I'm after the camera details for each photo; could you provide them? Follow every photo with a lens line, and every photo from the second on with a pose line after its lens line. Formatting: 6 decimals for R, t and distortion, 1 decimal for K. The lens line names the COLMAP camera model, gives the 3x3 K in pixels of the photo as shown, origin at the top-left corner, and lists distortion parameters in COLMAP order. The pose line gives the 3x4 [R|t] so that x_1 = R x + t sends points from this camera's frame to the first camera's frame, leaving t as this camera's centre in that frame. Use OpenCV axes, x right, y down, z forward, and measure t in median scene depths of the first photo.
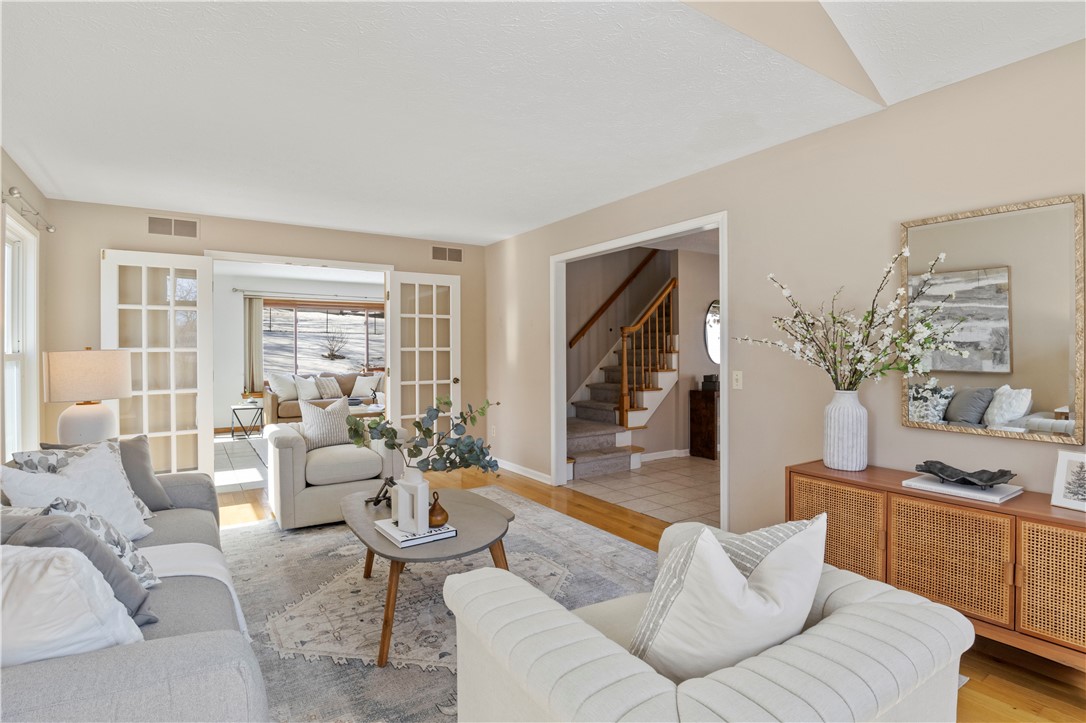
lens RADIAL K [[547.1, 0, 545.9], [0, 547.1, 349.8], [0, 0, 1]] dist [-0.019952, -0.000279]
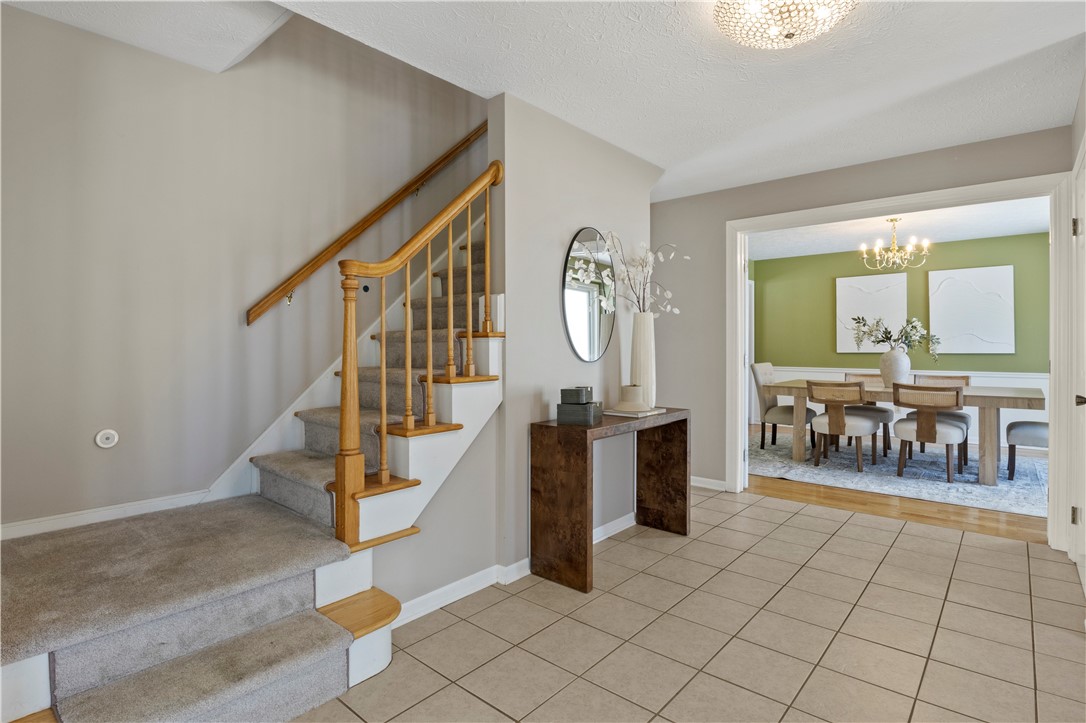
lens RADIAL K [[547.1, 0, 545.9], [0, 547.1, 349.8], [0, 0, 1]] dist [-0.019952, -0.000279]
pose [[0.964280, 0.001292, 0.264882, 0.162530], [-0.003545, 0.999962, 0.008027, 0.012161], [-0.264861, -0.008679, 0.964248, 0.586754]]
